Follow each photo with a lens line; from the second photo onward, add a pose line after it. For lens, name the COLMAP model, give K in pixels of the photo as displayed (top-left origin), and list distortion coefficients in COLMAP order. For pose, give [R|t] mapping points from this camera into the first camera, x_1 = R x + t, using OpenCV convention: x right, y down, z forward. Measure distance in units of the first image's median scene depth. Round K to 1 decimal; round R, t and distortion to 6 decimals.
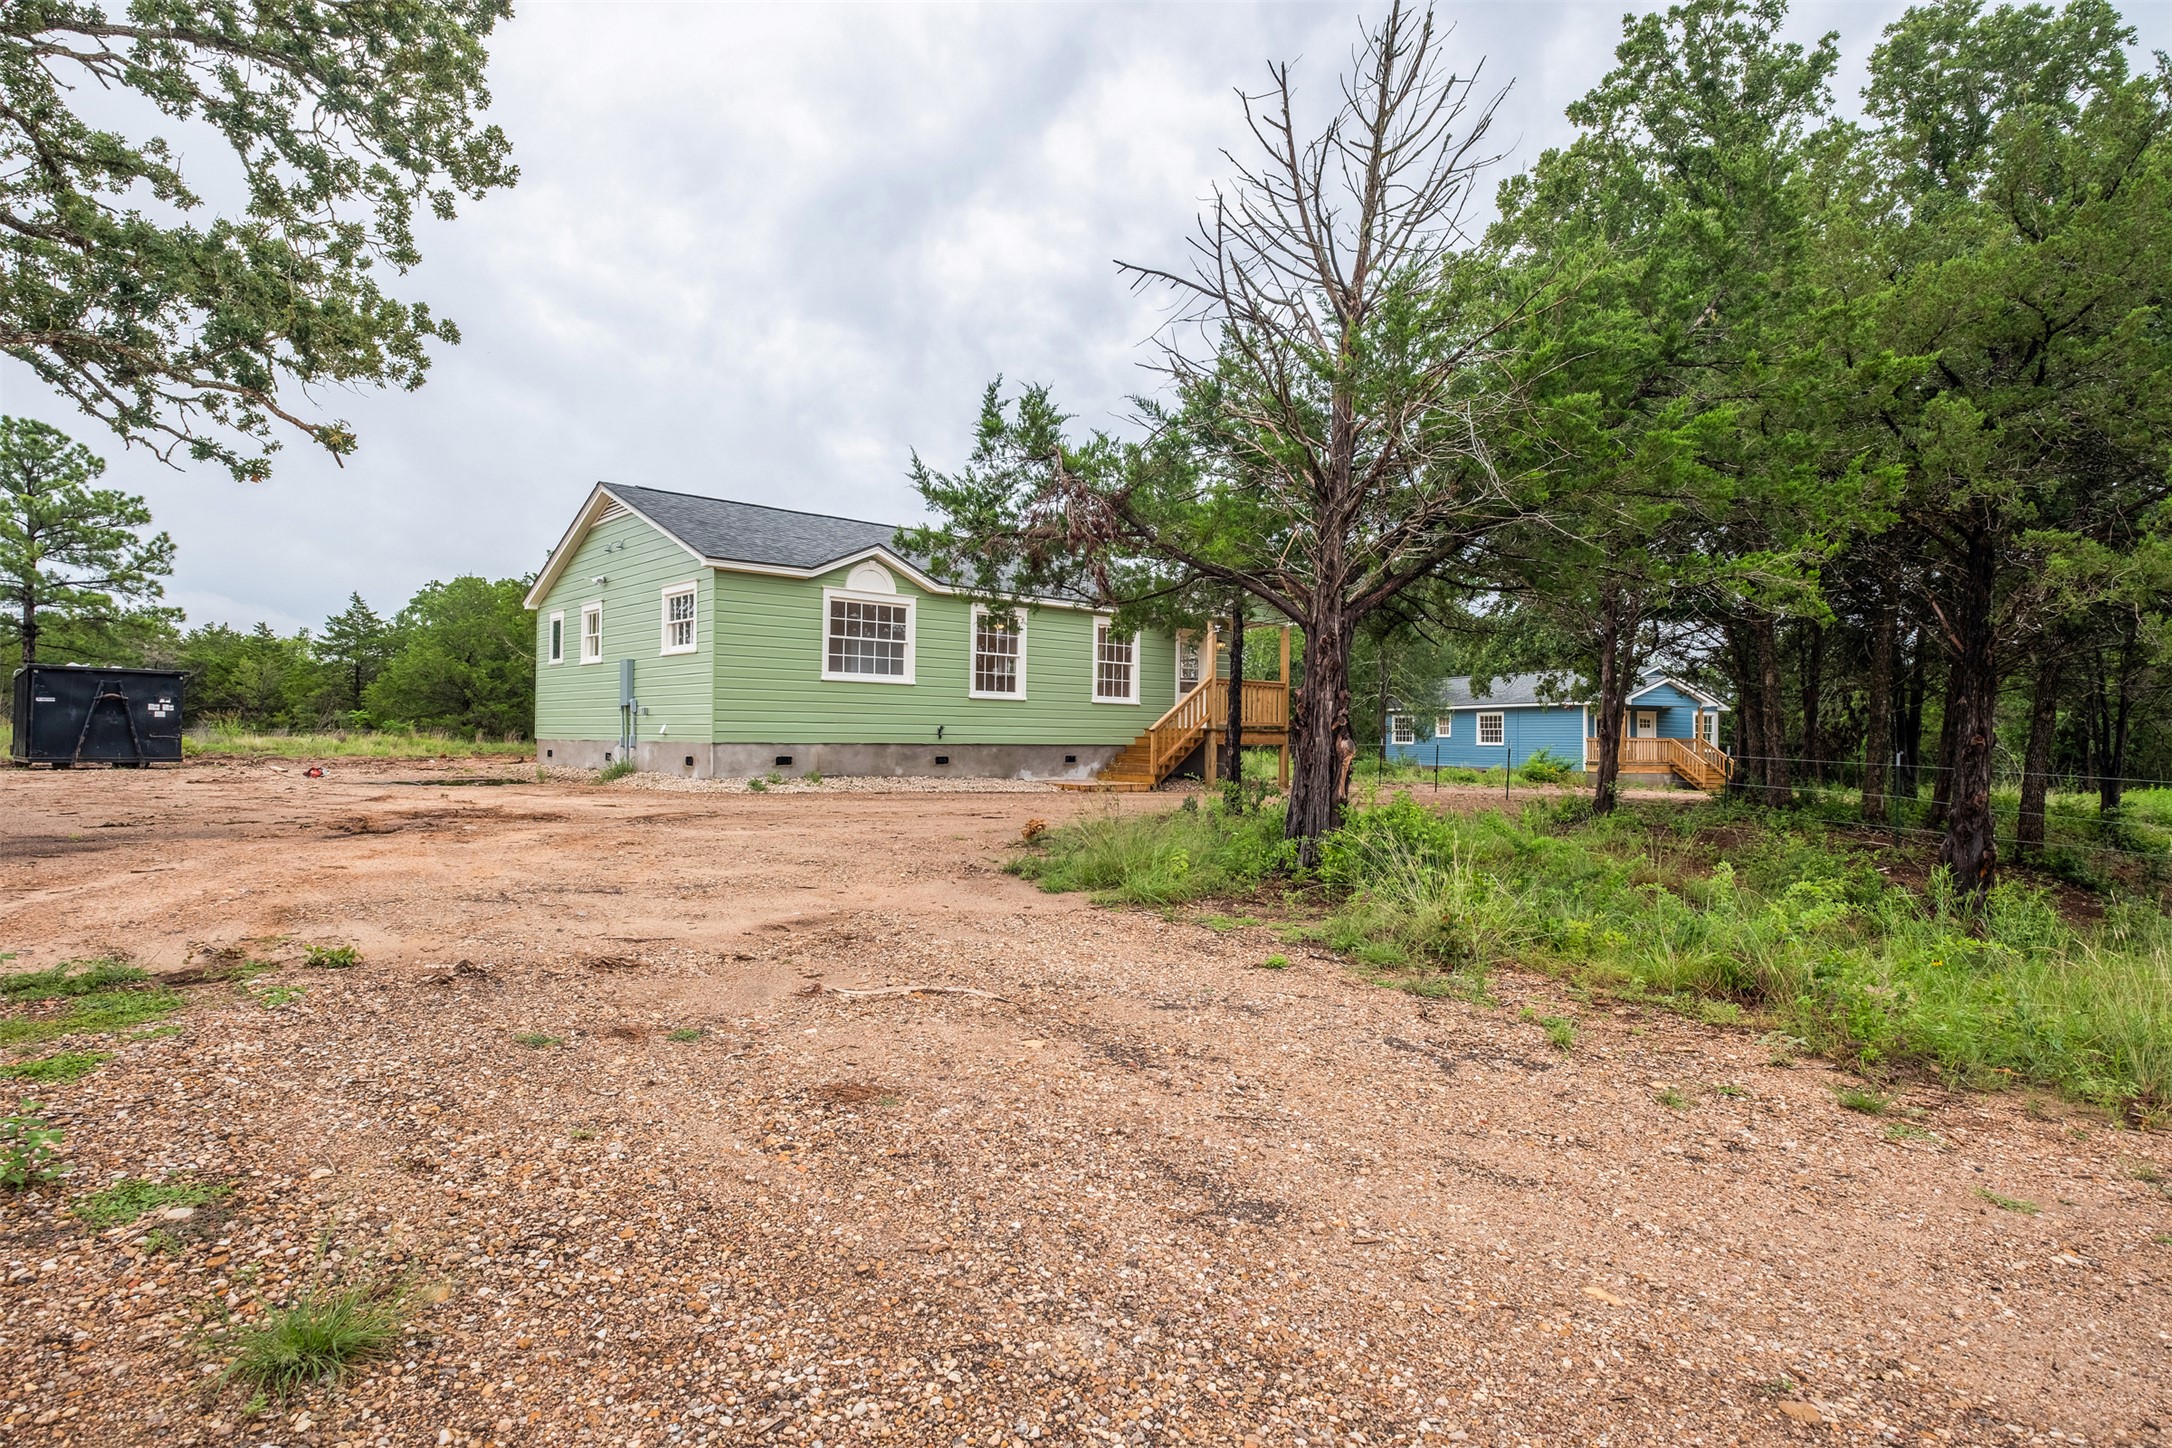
lens RADIAL K [[1157.2, 0, 1082.0], [0, 1157.2, 725.4], [0, 0, 1]] dist [0.000367, 0.000155]
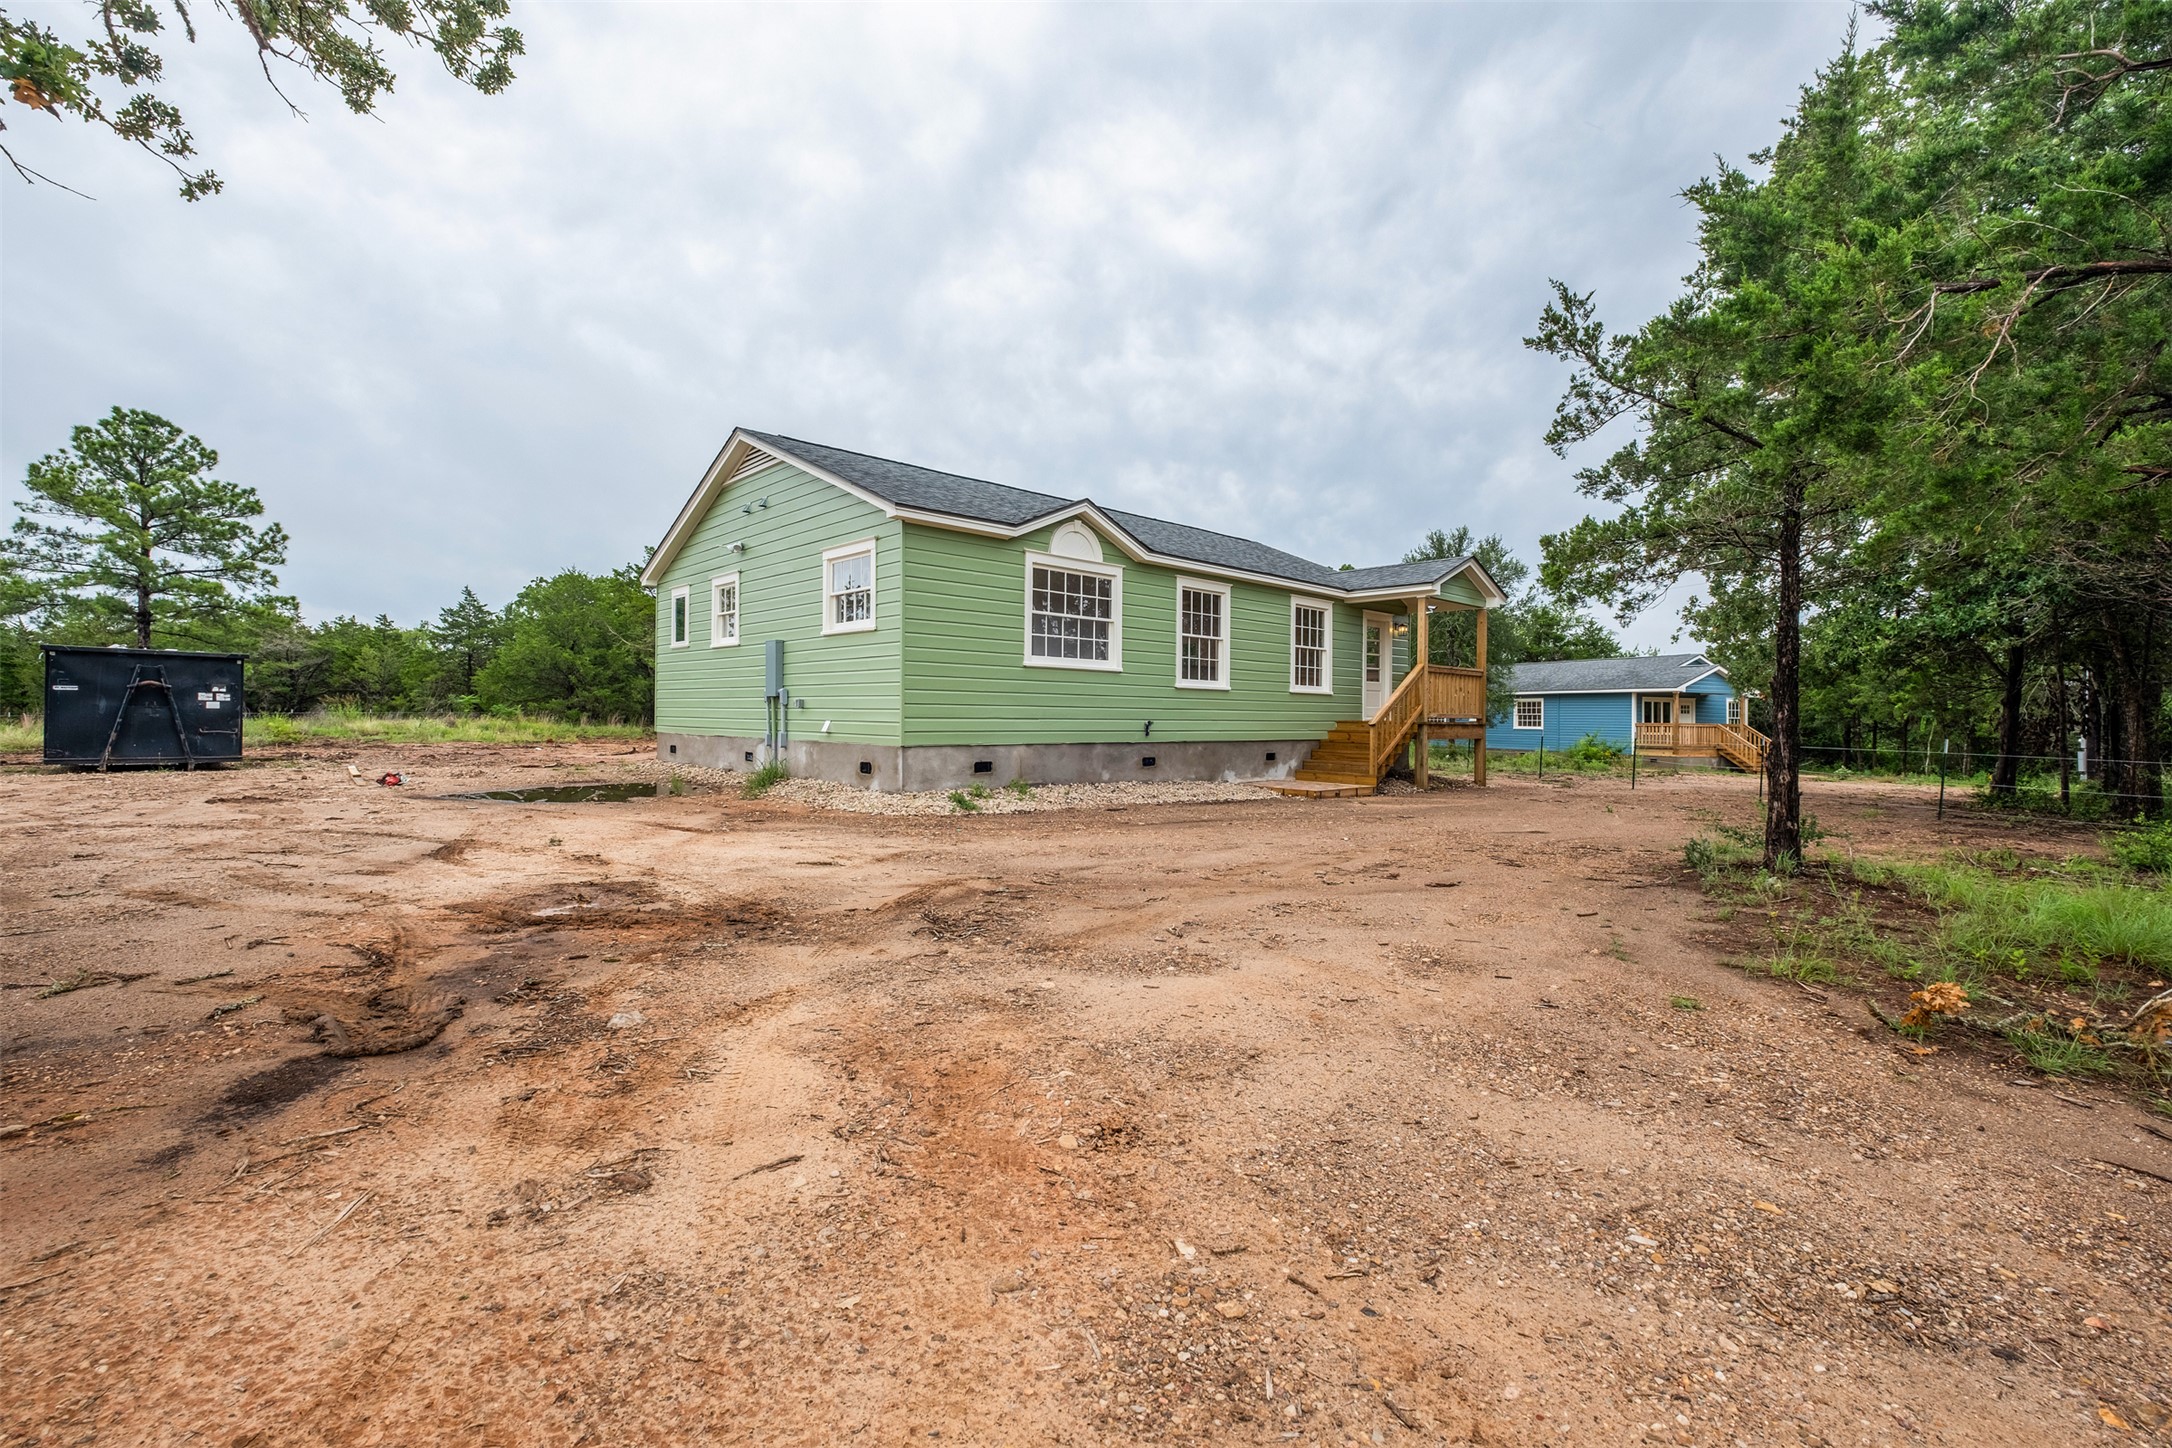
lens RADIAL K [[941.6, 0, 1091.2], [0, 941.6, 721.7], [0, 0, 1]] dist [0.005692, -0.007289]
pose [[0.999840, 0.000955, 0.017847, -0.084703], [-0.001266, 0.999848, 0.017374, -0.005247], [-0.017828, -0.017394, 0.999690, 0.152344]]
